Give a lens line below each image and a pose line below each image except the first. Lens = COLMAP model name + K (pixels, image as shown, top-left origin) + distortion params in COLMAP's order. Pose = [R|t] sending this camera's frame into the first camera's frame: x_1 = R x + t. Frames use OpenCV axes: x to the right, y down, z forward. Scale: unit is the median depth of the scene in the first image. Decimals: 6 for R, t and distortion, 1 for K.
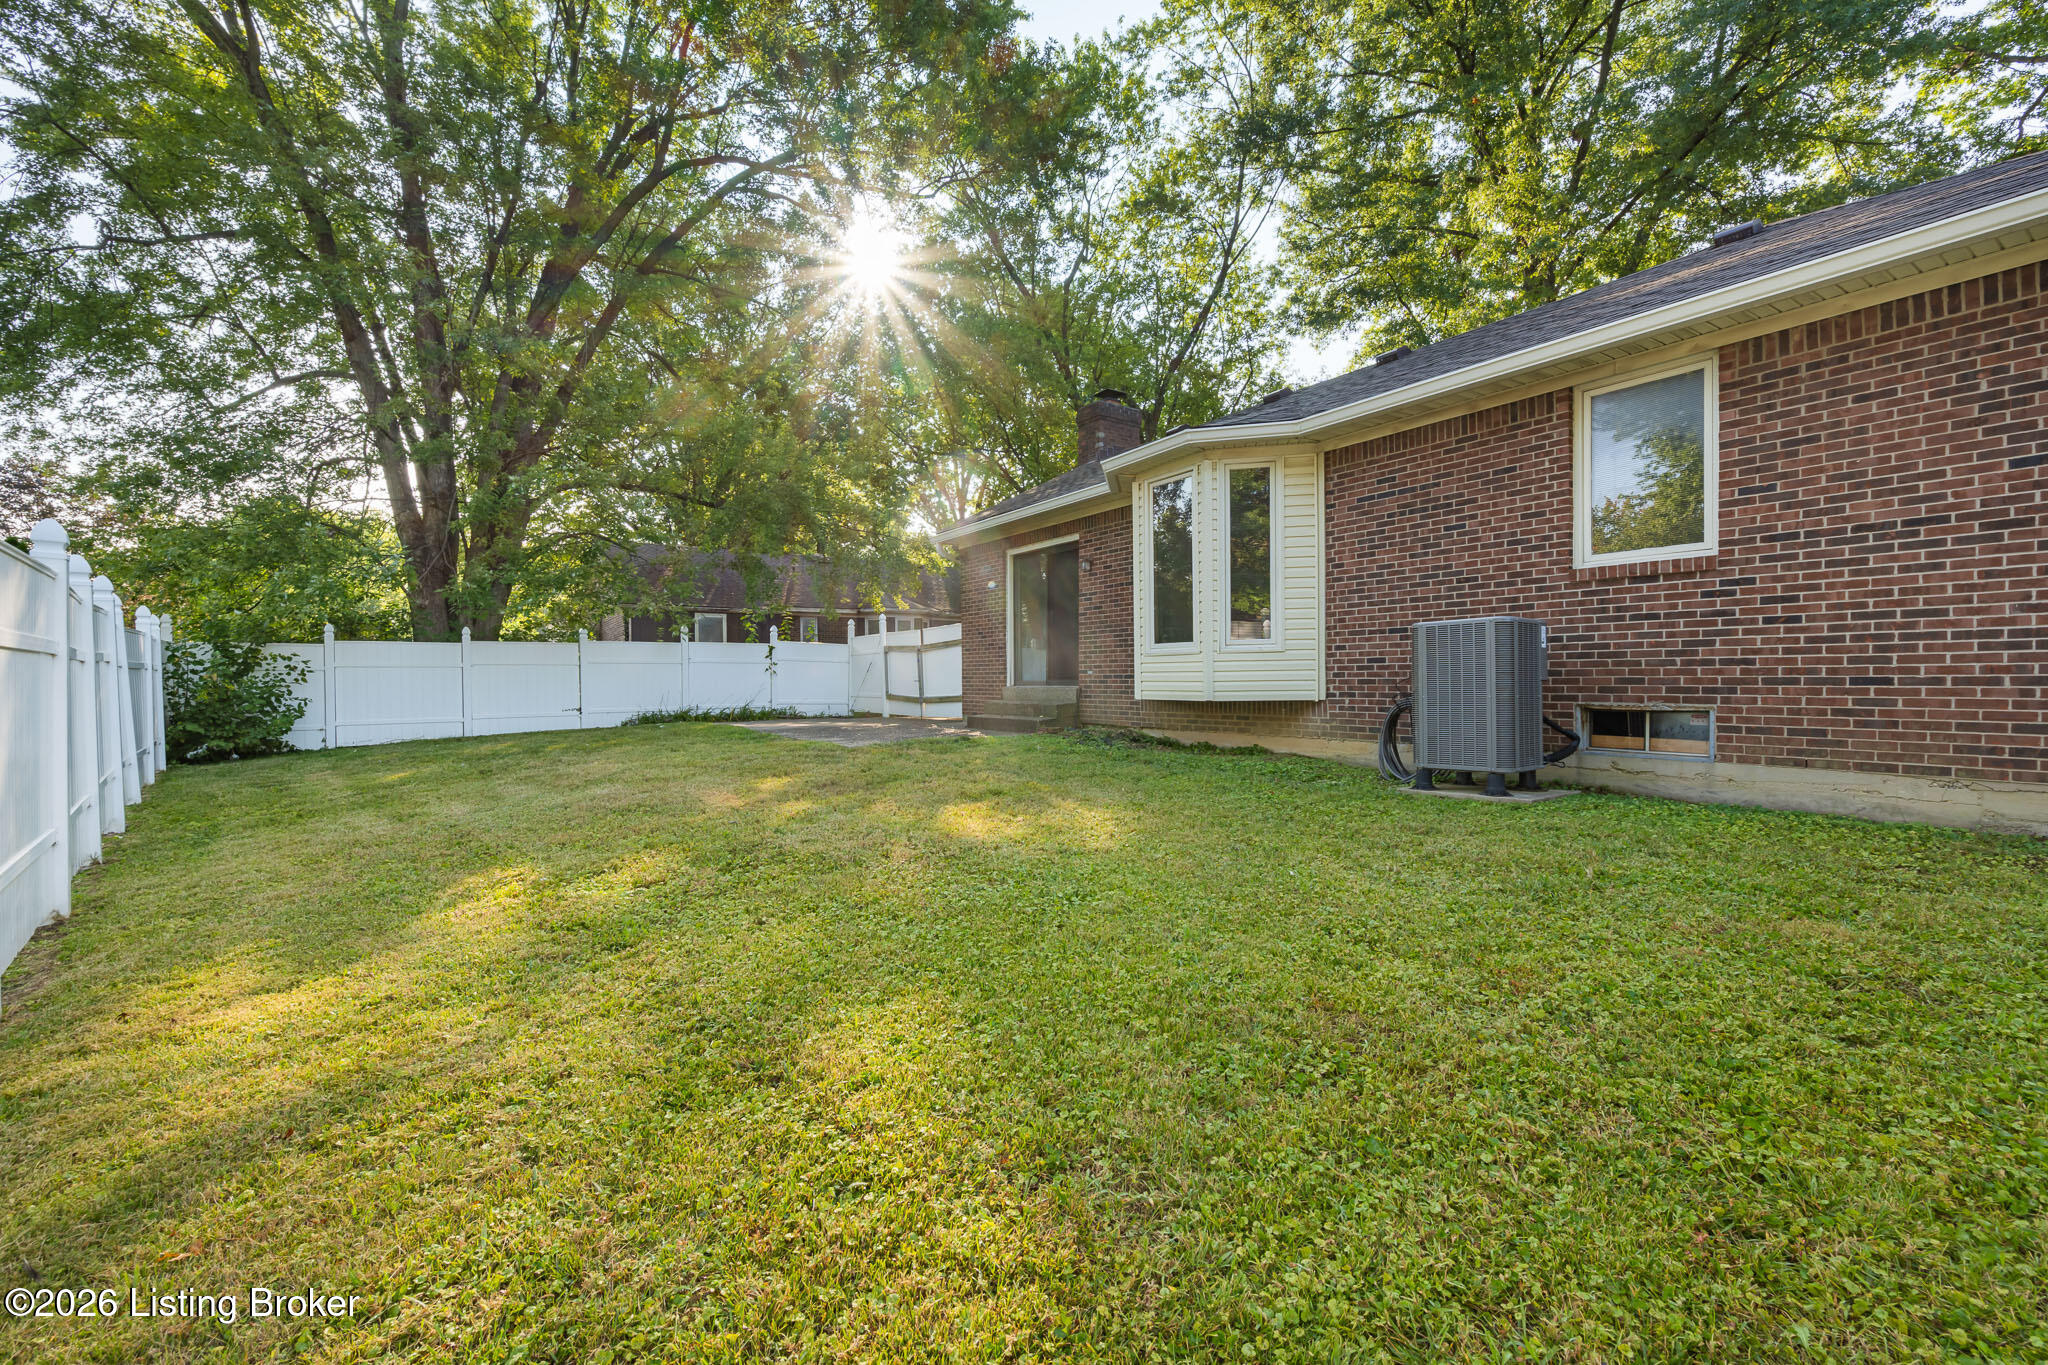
lens RADIAL K [[827.8, 0, 1032.0], [0, 827.8, 687.8], [0, 0, 1]] dist [-0.001868, 0.000961]
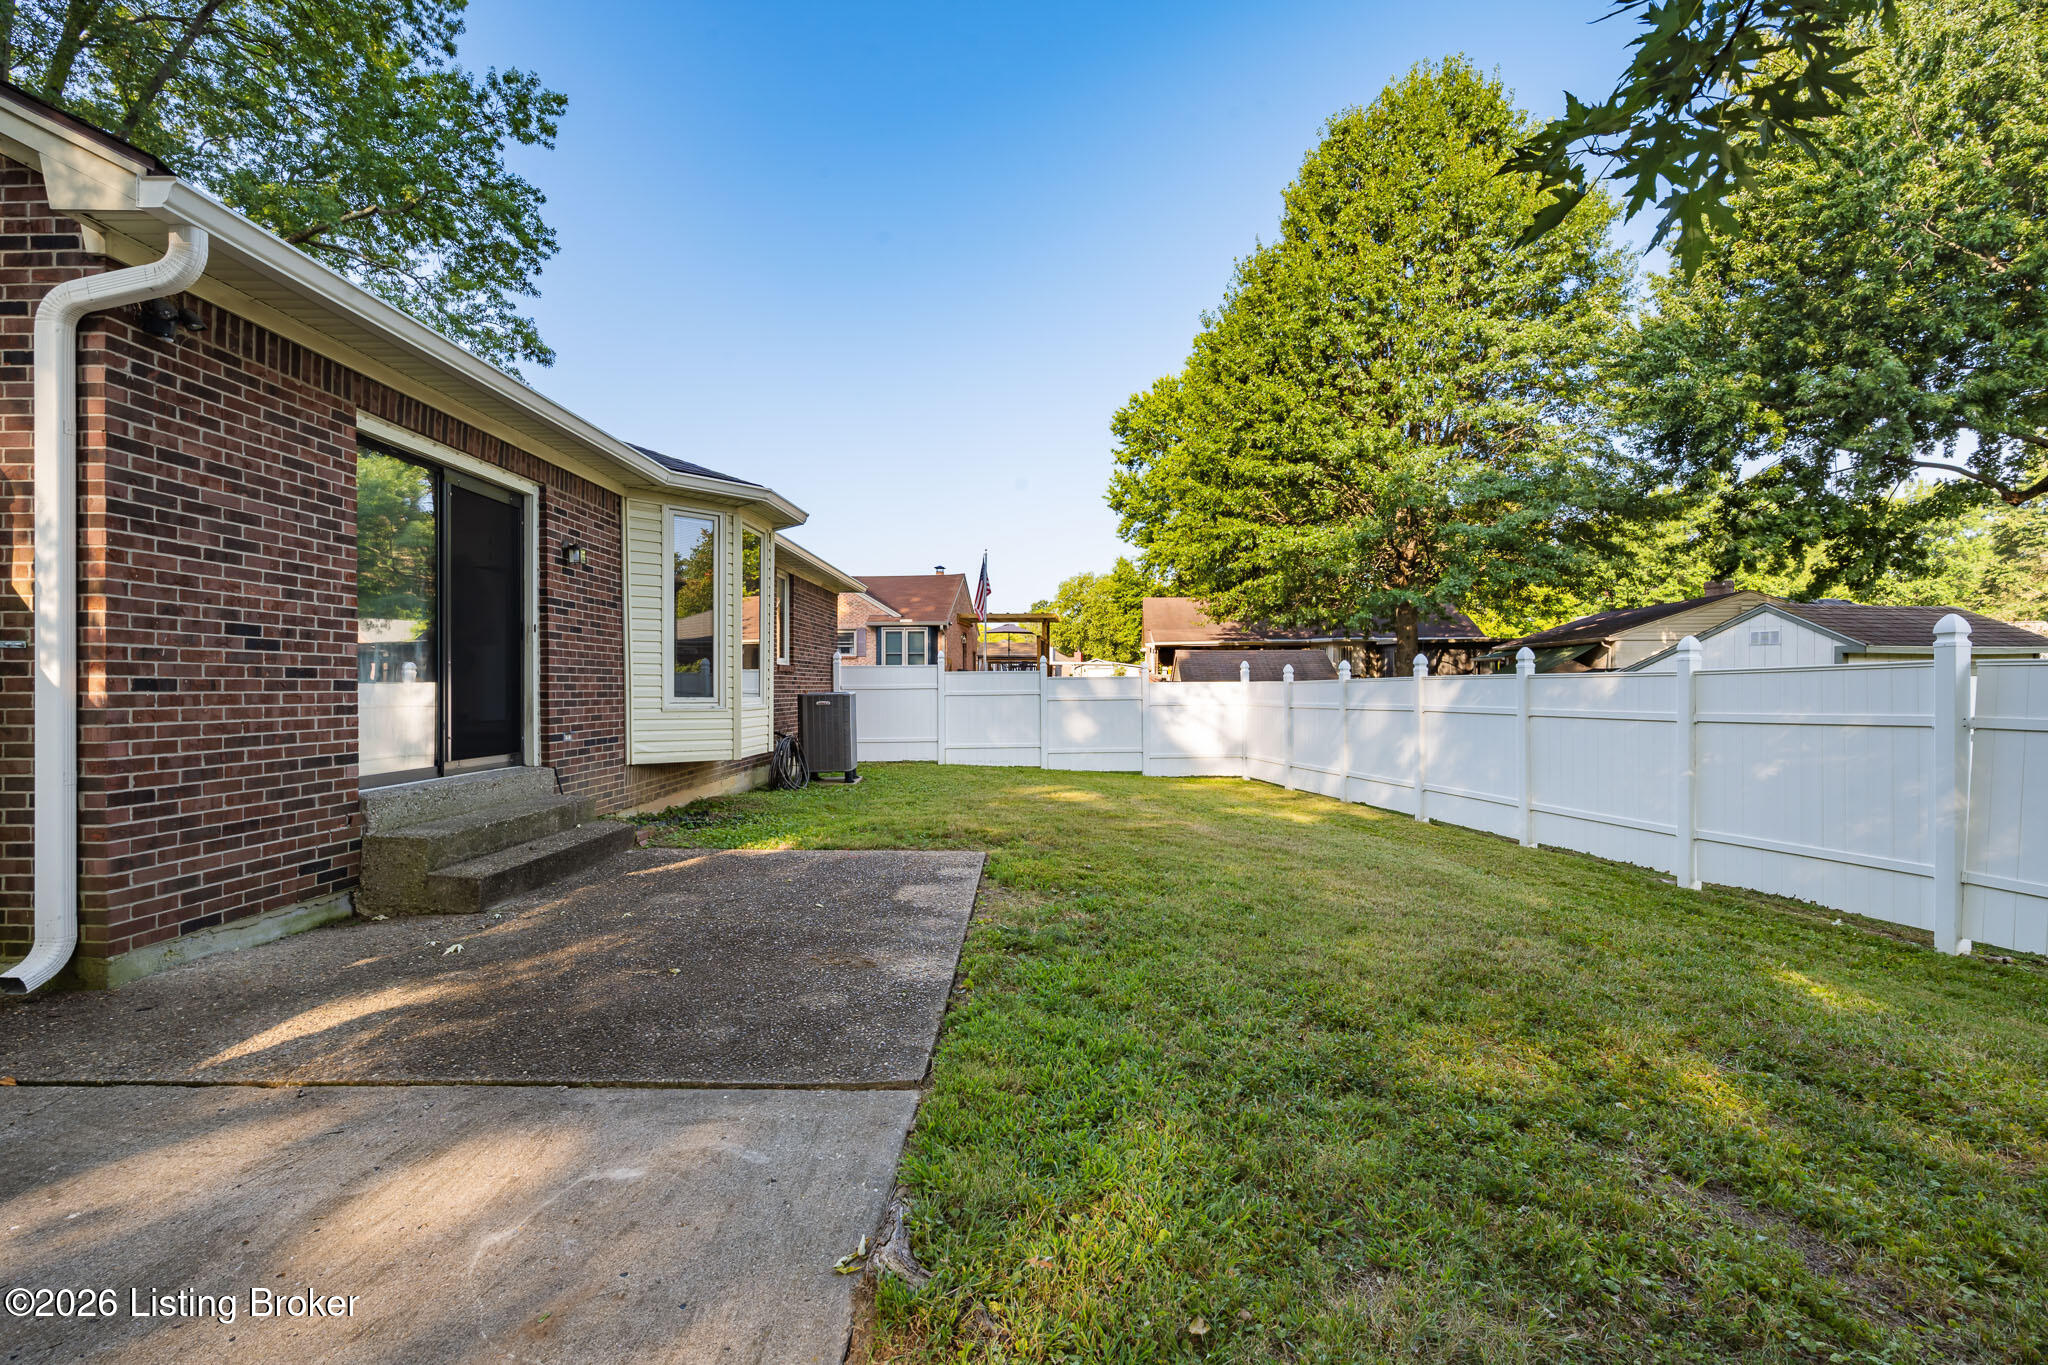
lens RADIAL K [[905.8, 0, 1022.6], [0, 905.8, 683.6], [0, 0, 1]] dist [-0.001673, 0.000742]
pose [[-0.815184, 0.012421, 0.579069, -0.787279], [0.016012, 0.999871, 0.001094, -0.073160], [-0.578980, 0.010163, -0.815278, 1.865790]]
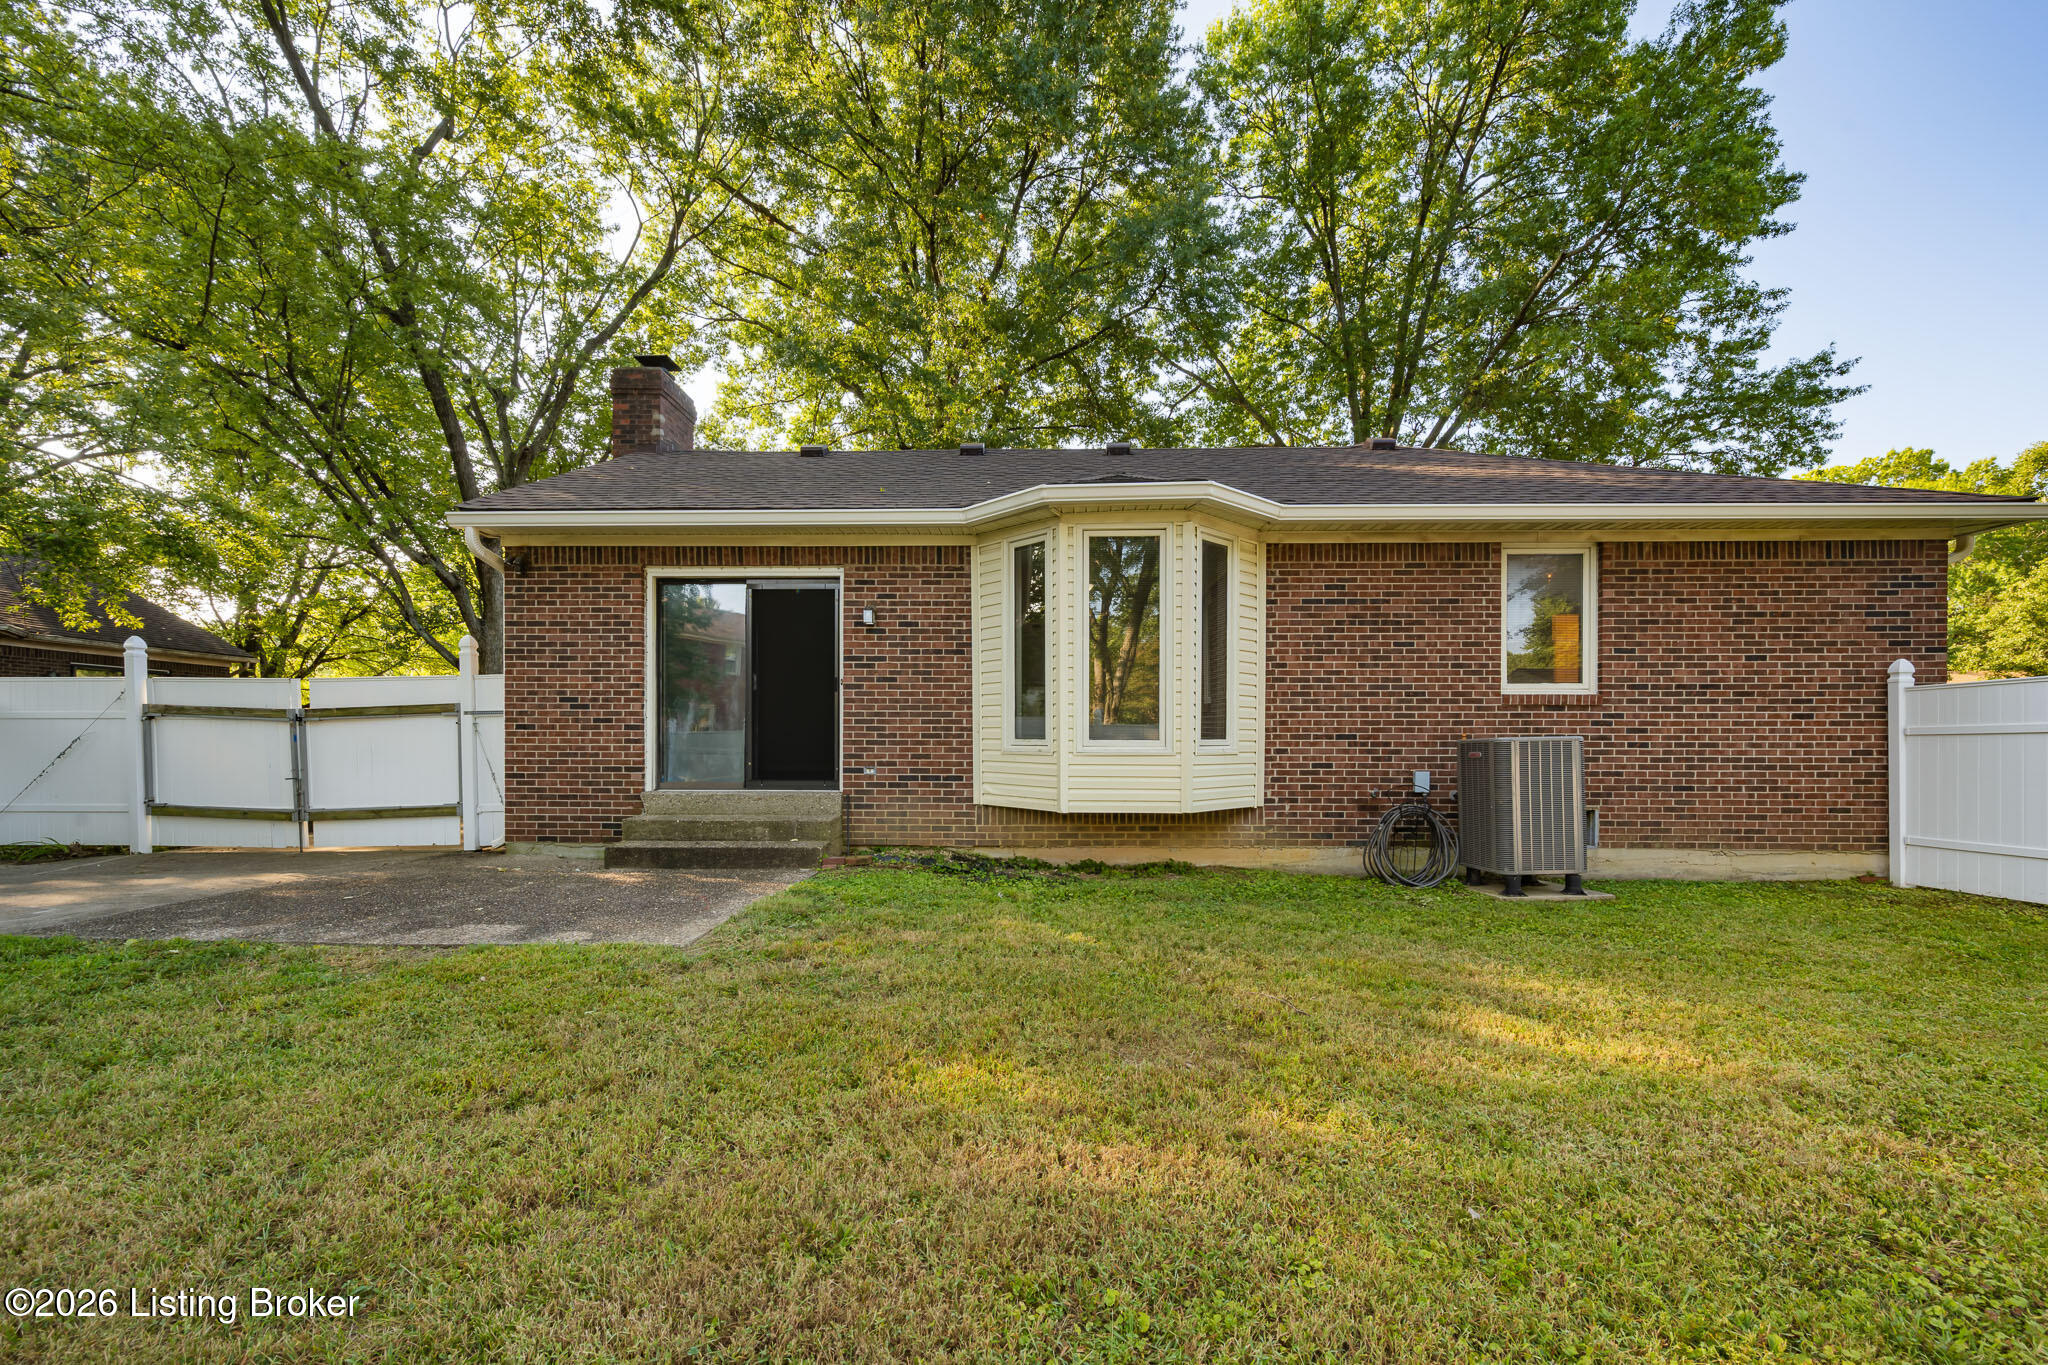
lens RADIAL K [[827.8, 0, 1029.3], [0, 827.8, 747.1], [0, 0, 1]] dist [-0.001868, 0.000961]
pose [[0.593797, 0.006980, 0.804585, -0.571604], [0.001716, 0.999949, -0.009941, -0.044444], [-0.804613, 0.007284, 0.593755, 0.668623]]
